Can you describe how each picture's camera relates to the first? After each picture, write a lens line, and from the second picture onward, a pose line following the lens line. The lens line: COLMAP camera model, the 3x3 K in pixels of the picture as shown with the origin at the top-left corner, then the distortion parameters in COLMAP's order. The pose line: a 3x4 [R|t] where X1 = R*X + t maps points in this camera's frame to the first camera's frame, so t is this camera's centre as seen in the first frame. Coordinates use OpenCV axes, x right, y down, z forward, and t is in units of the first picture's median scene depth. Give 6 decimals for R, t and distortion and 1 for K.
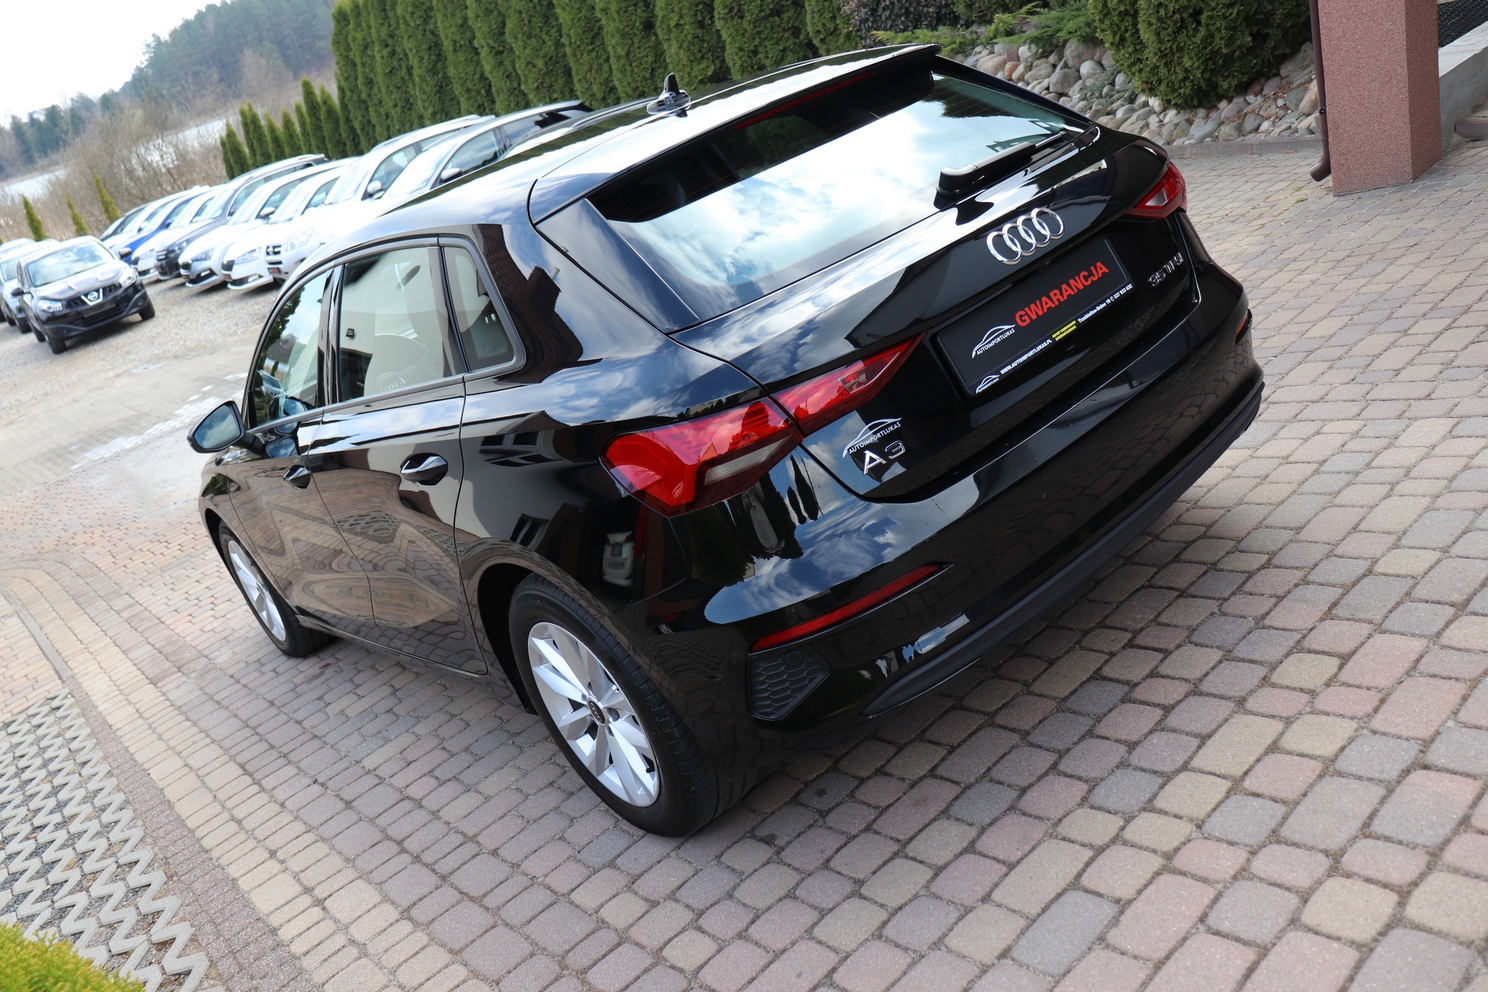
lens RADIAL K [[1228.1, 0, 713.9], [0, 1228.1, 483.3], [0, 0, 1]] dist [-0.184713, 0.169092]
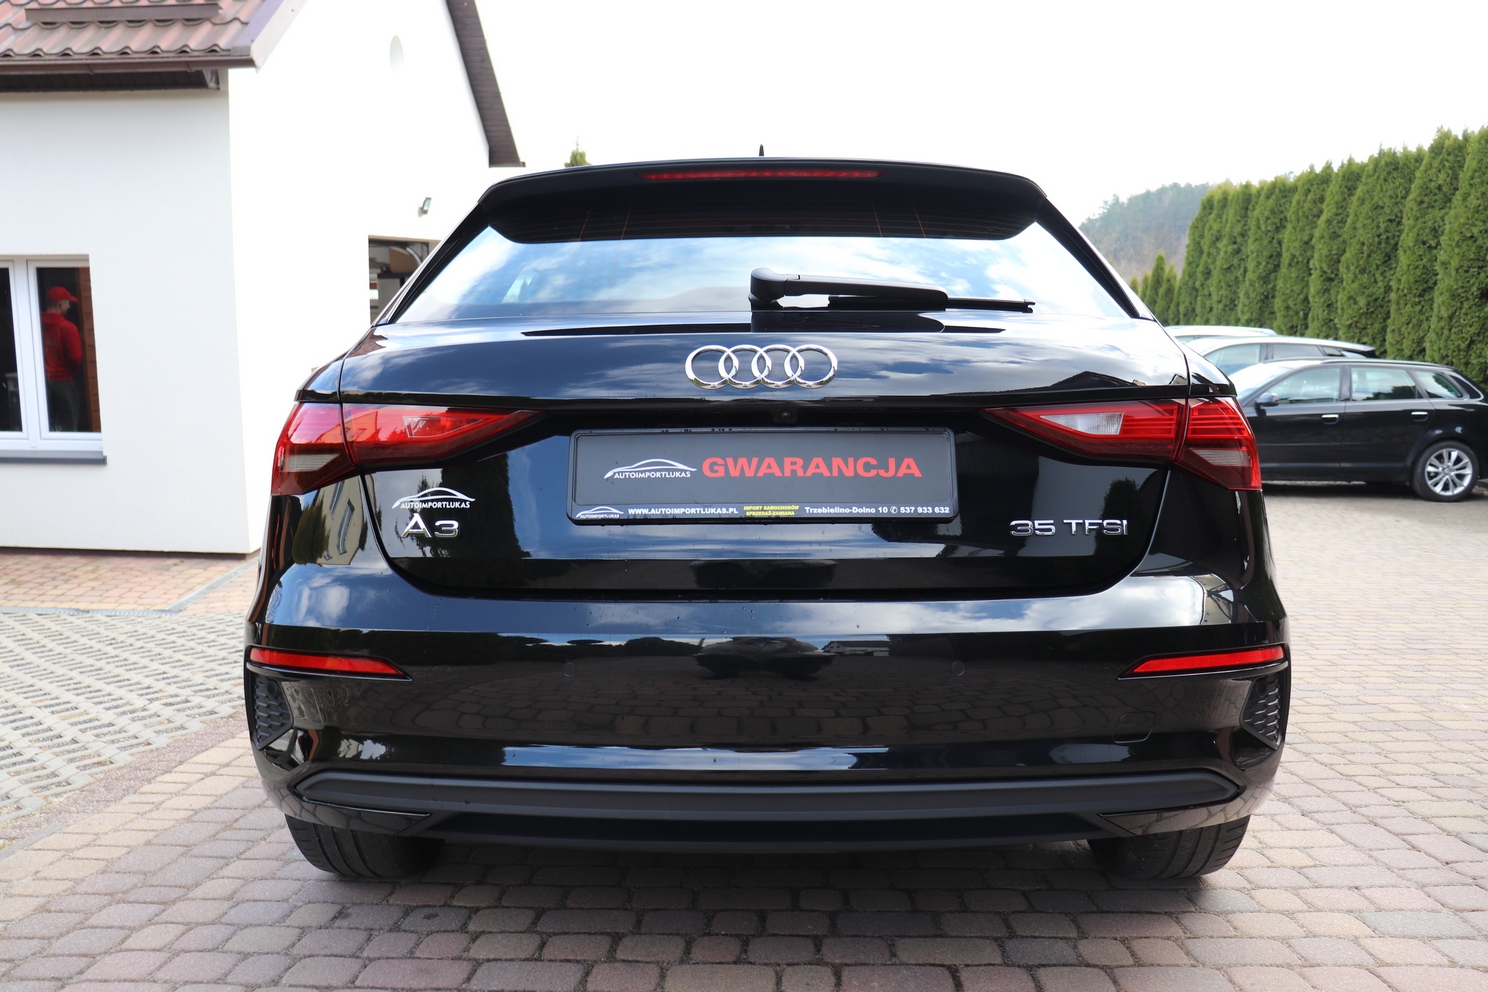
lens RADIAL K [[1229.6, 0, 725.4], [0, 1229.6, 485.4], [0, 0, 1]] dist [-0.186844, 0.171602]
pose [[0.723741, 0.369654, -0.582713, 0.630303], [-0.447545, 0.894189, 0.011384, -0.123458], [0.525264, 0.252551, 0.812598, 0.351397]]
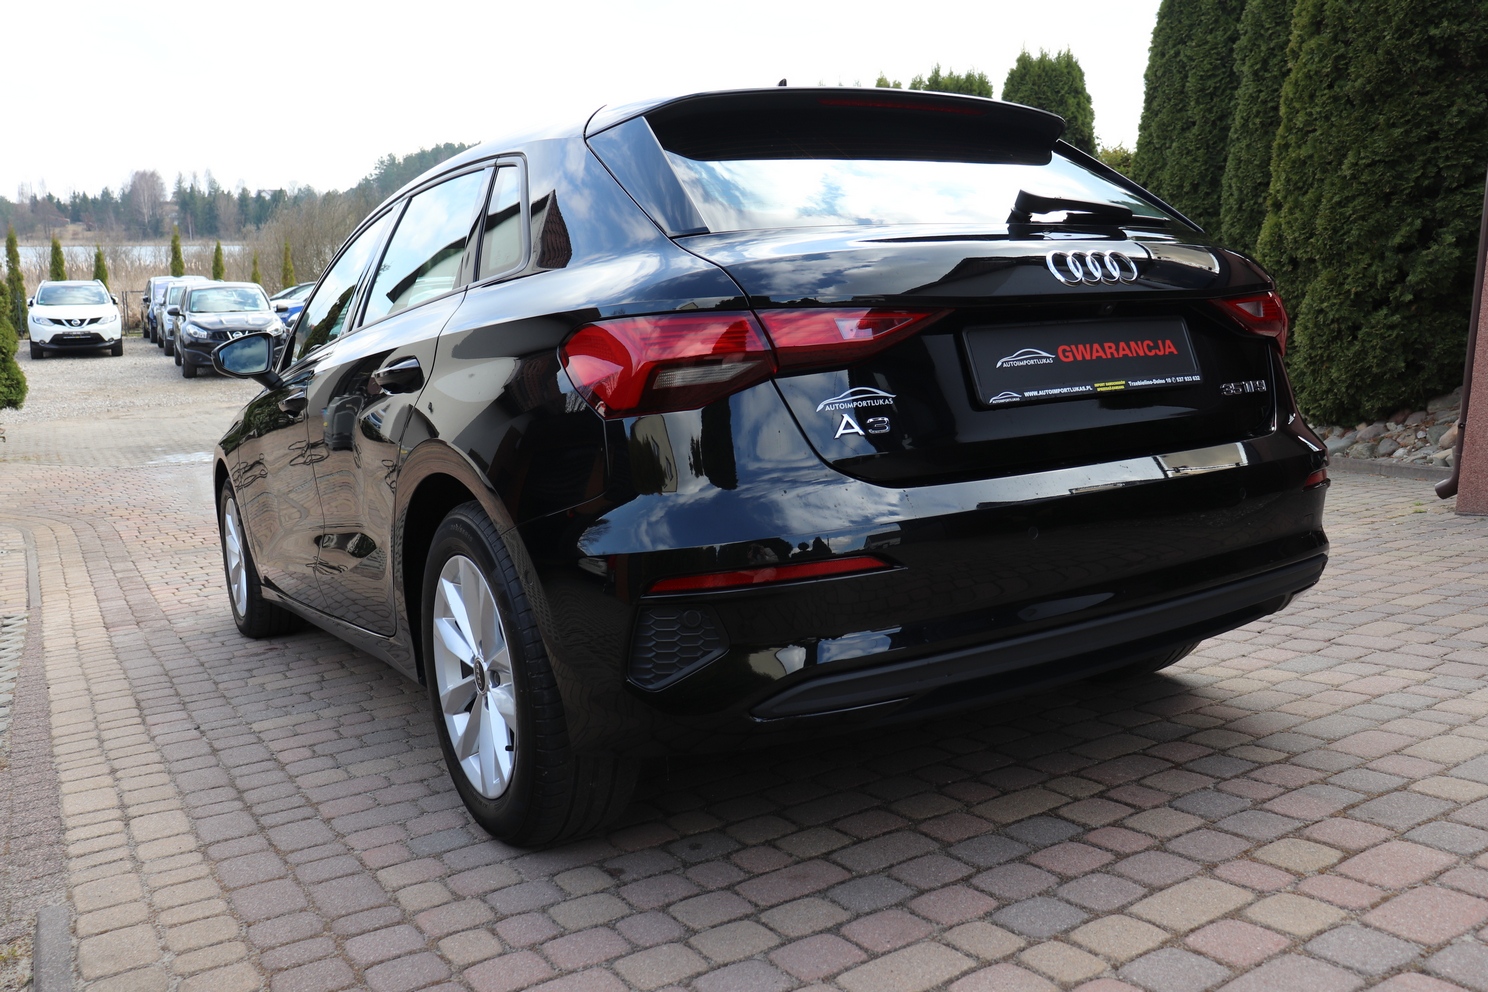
lens RADIAL K [[1229.6, 0, 725.4], [0, 1229.6, 485.4], [0, 0, 1]] dist [-0.186844, 0.171602]
pose [[0.952464, 0.290689, -0.091173, 0.113919], [-0.302723, 0.936680, -0.176036, 0.164528], [0.034228, 0.195268, 0.980152, 0.131277]]
